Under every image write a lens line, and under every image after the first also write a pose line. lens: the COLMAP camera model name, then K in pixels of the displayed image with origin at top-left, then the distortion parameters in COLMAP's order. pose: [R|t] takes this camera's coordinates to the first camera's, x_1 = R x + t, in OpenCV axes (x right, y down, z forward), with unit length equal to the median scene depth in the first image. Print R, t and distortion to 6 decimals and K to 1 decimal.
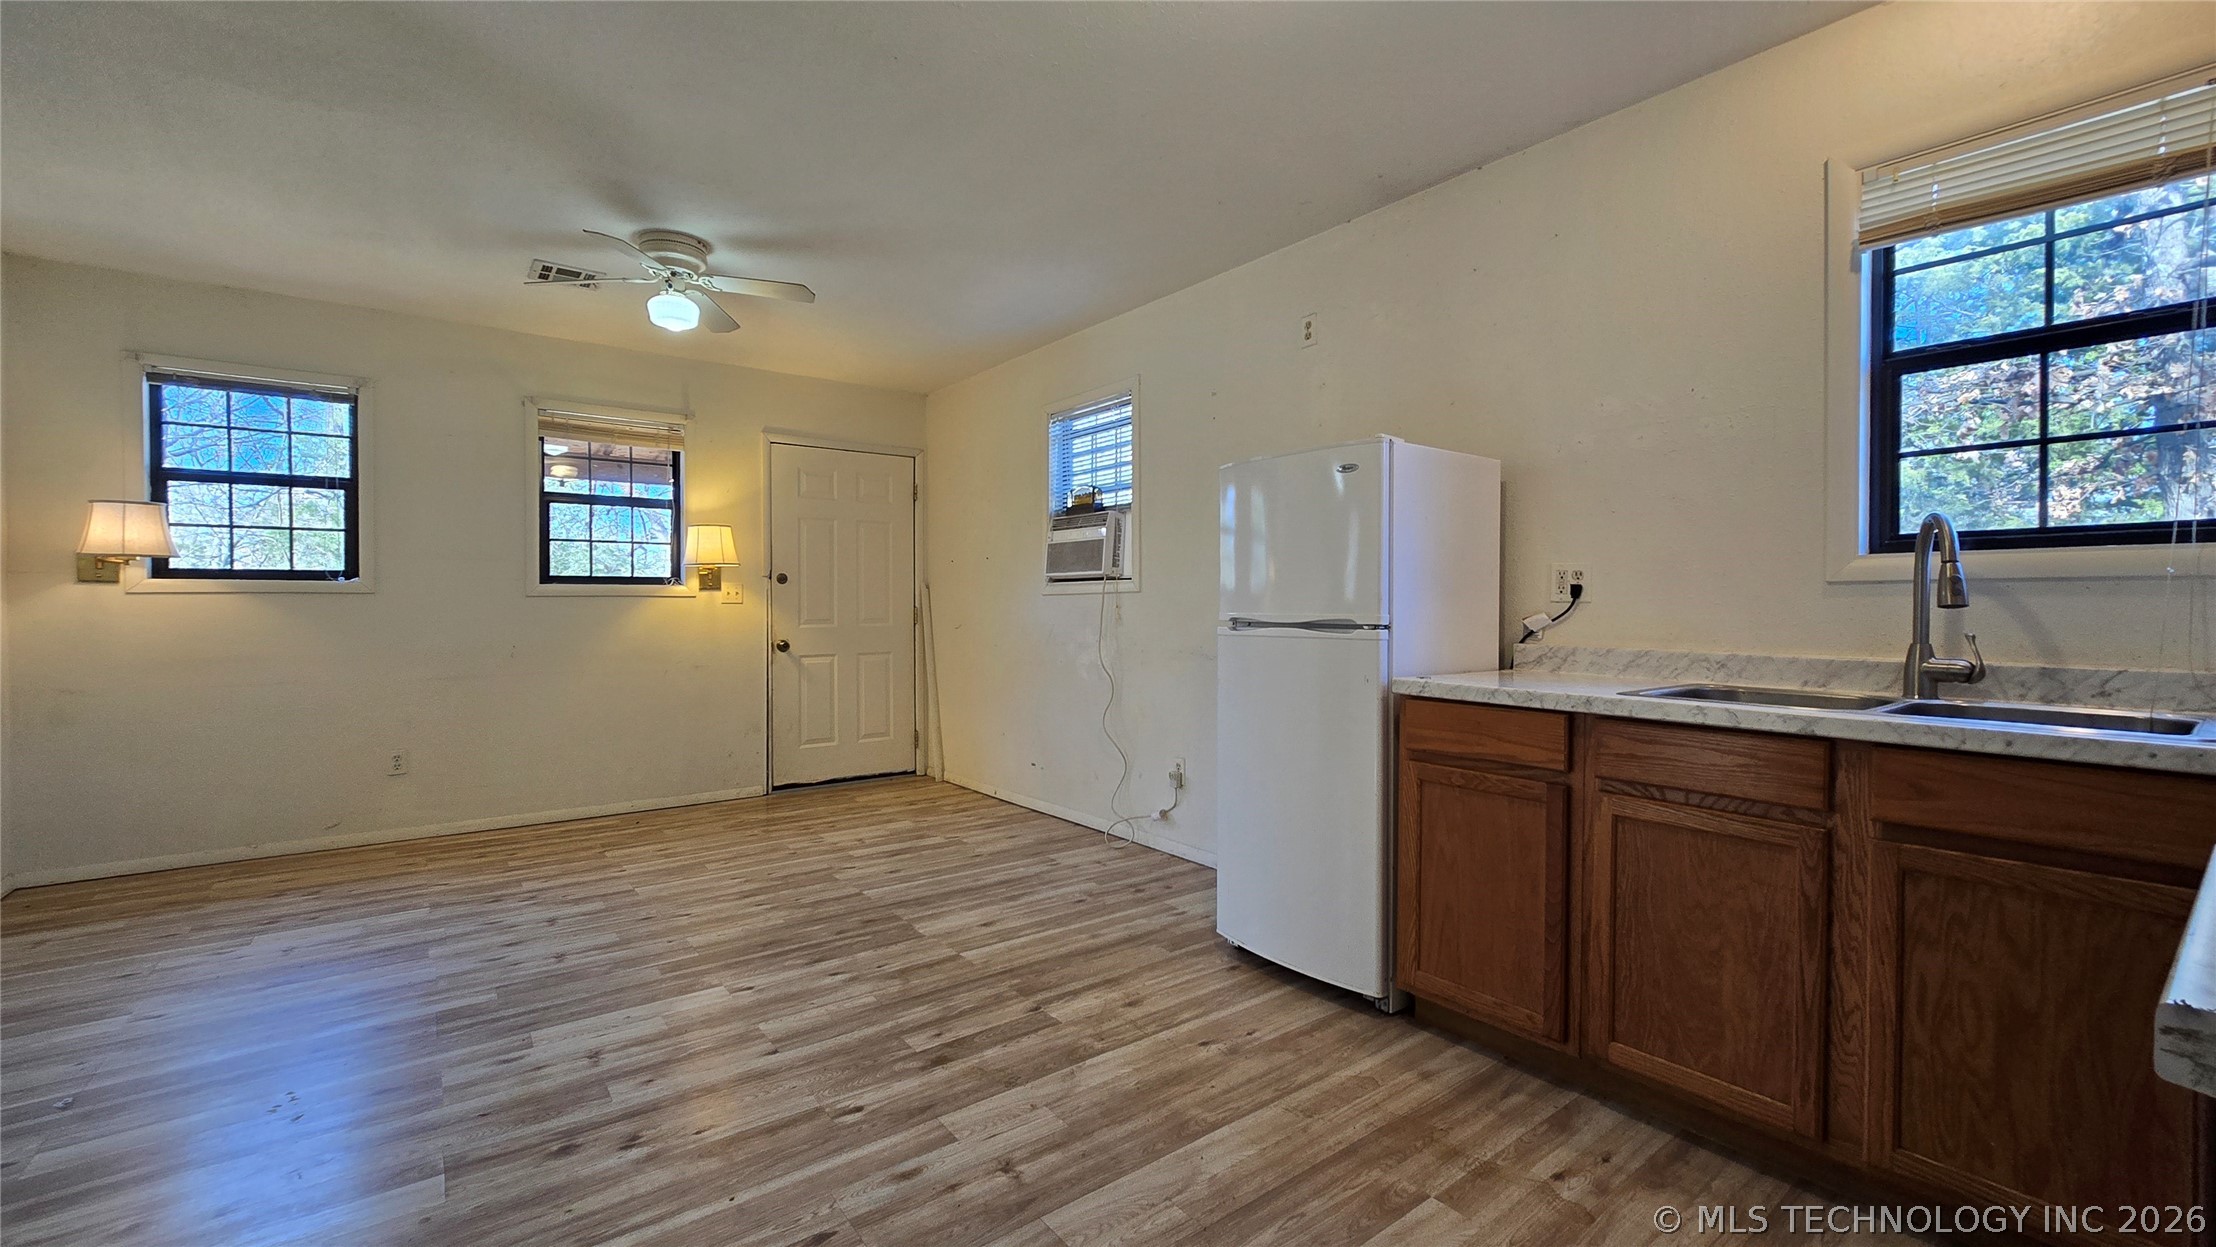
lens RADIAL K [[903.6, 0, 1102.0], [0, 903.6, 606.9], [0, 0, 1]] dist [-0.000182, 0.000291]
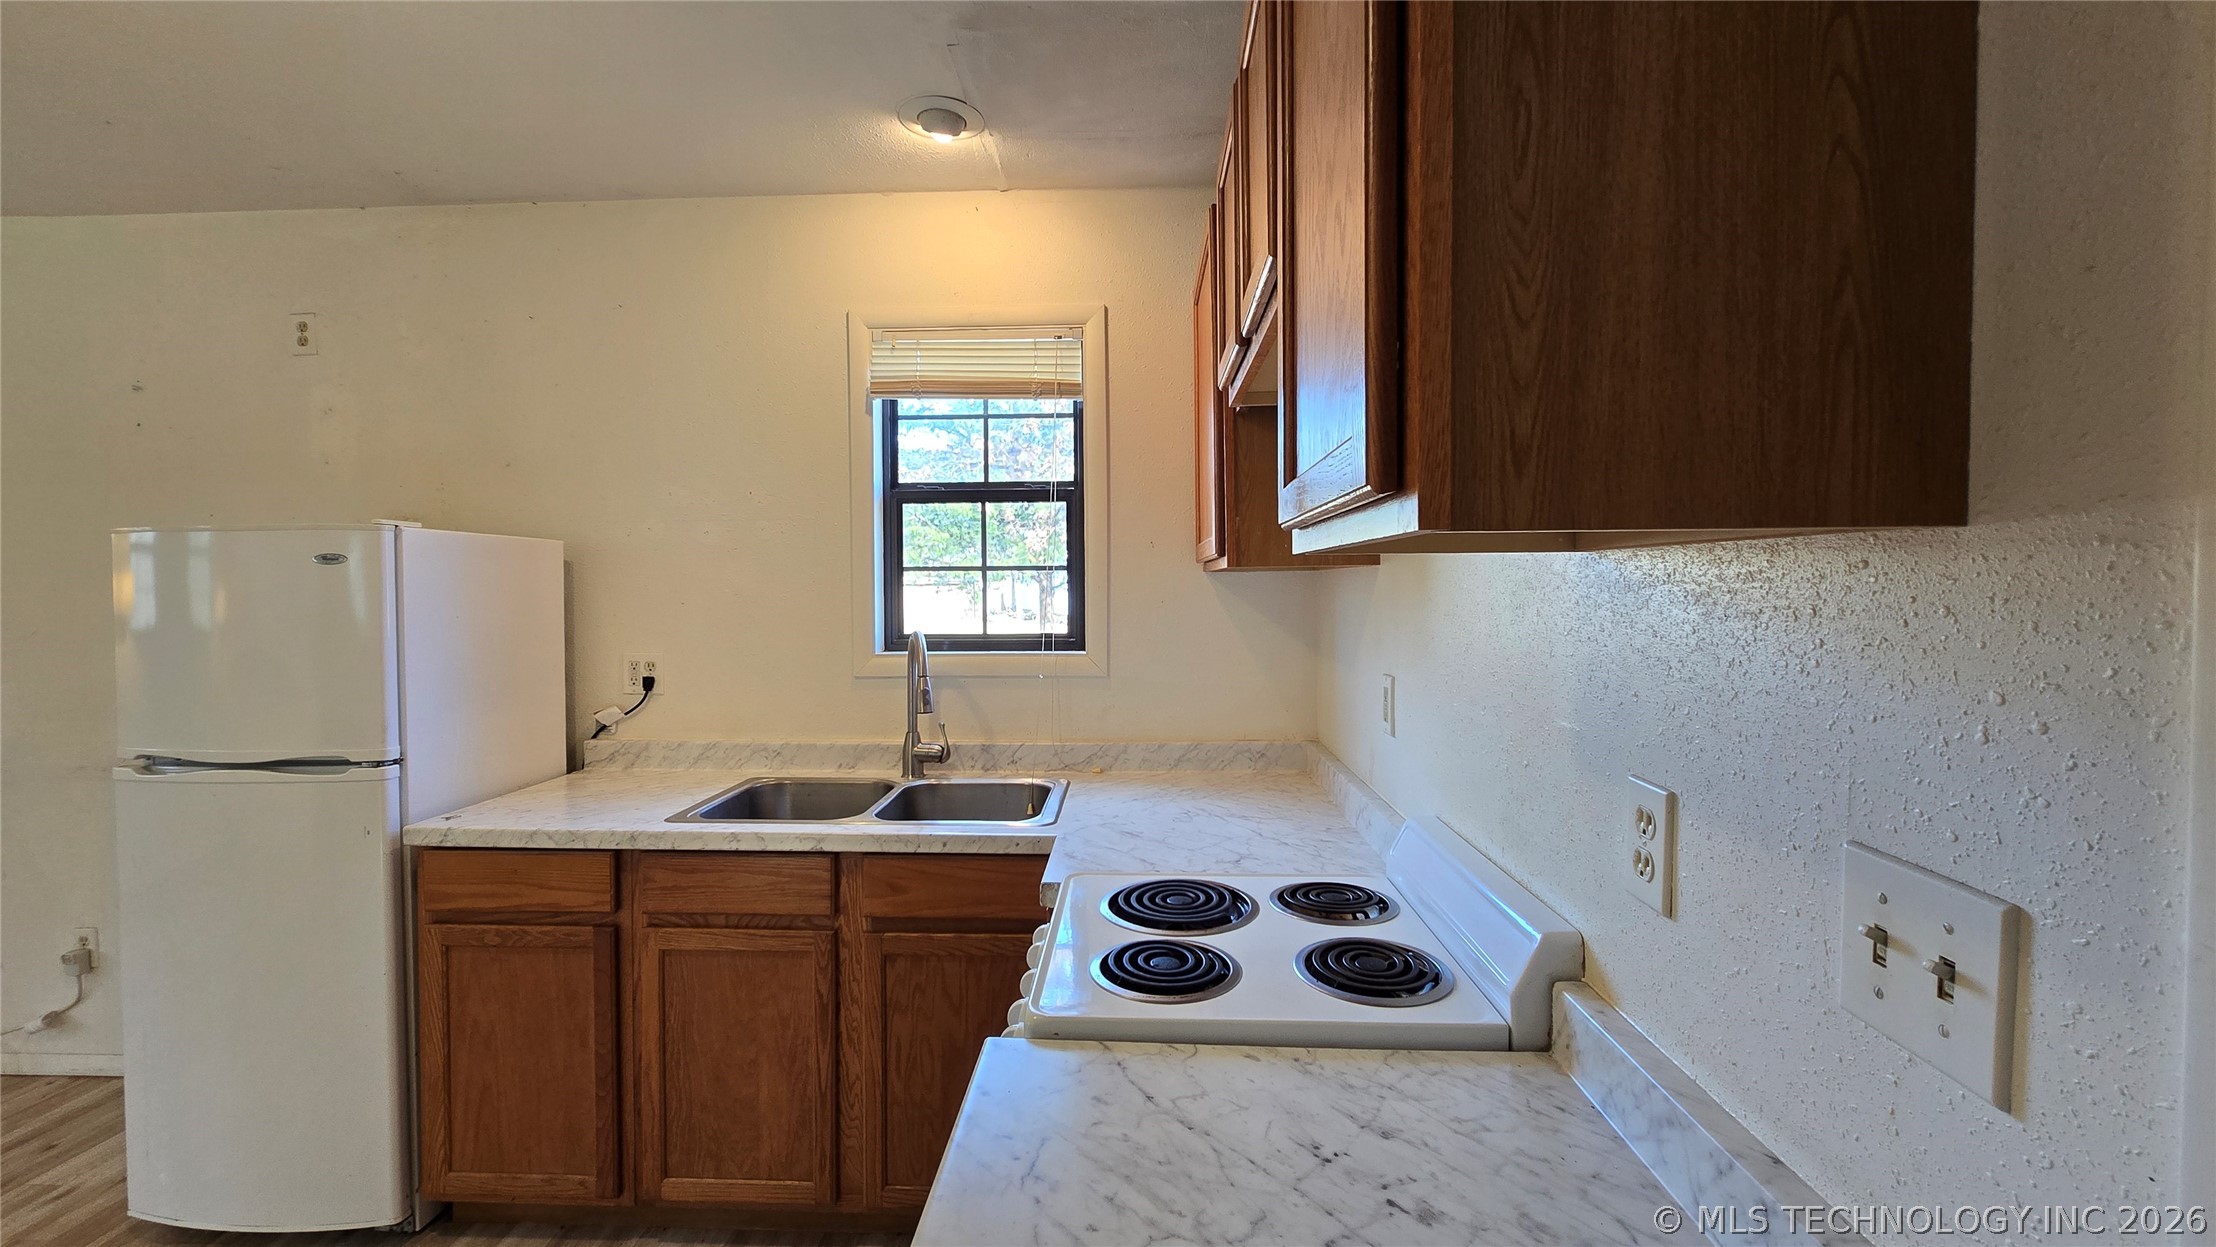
lens RADIAL K [[897.4, 0, 1100.3], [0, 897.4, 608.8], [0, 0, 1]] dist [-0.002470, 0.000706]
pose [[0.643520, -0.024070, 0.765051, 0.123045], [0.009171, 0.999676, 0.023737, -0.136955], [-0.765374, -0.008259, 0.643533, 0.015667]]
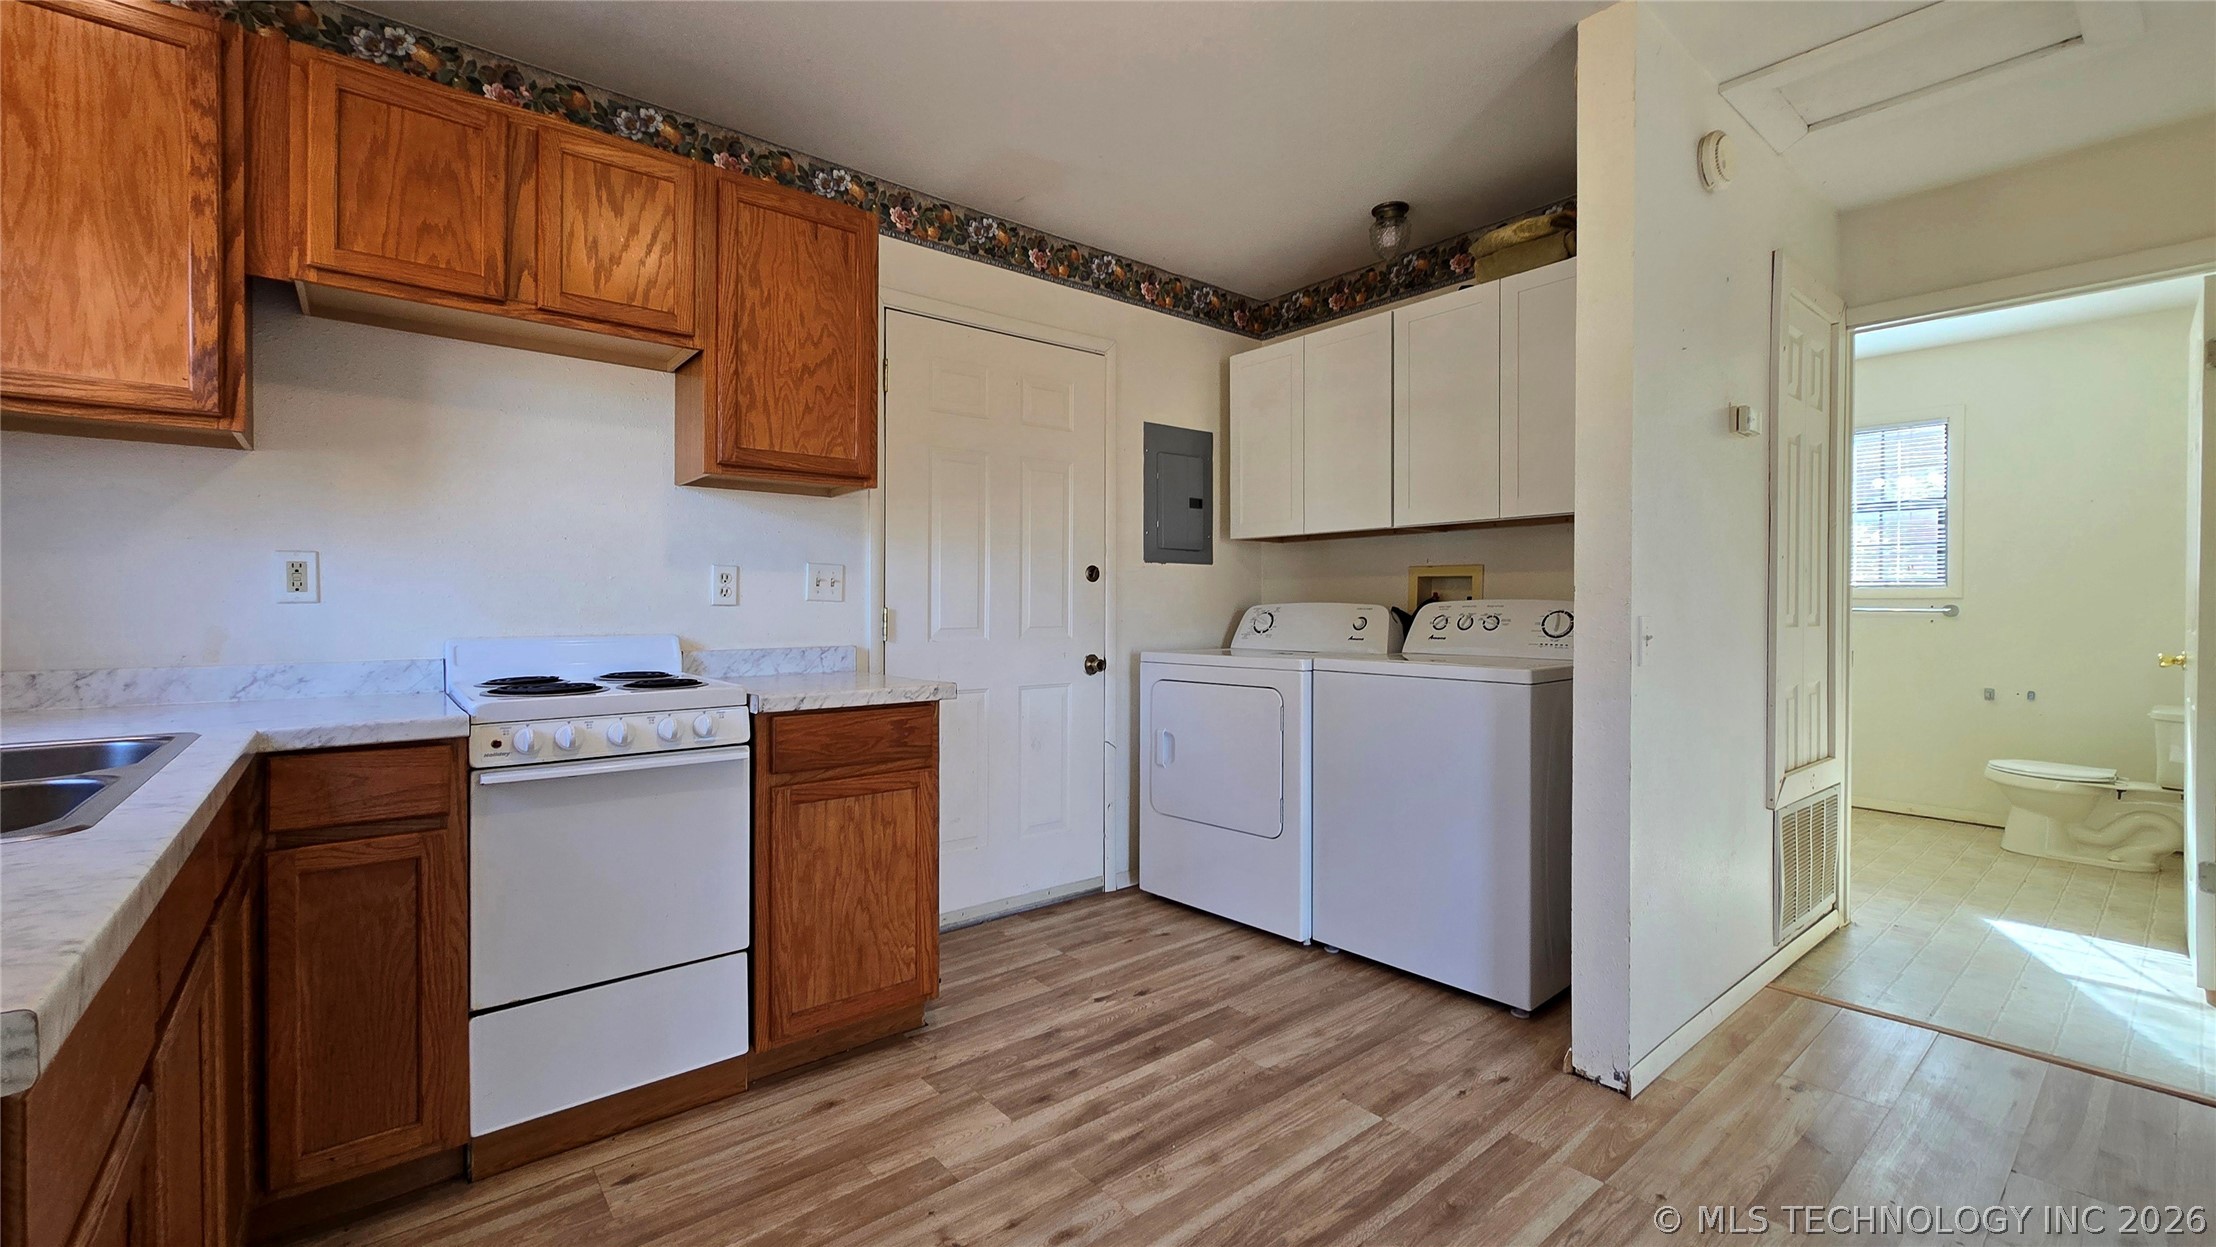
lens RADIAL K [[903.6, 0, 1102.0], [0, 903.6, 606.9], [0, 0, 1]] dist [-0.000182, 0.000291]
pose [[-0.999434, -0.001783, -0.033604, 0.109174], [-0.002063, 0.999963, 0.008296, -0.008882], [0.033588, 0.008361, -0.999401, 1.280265]]
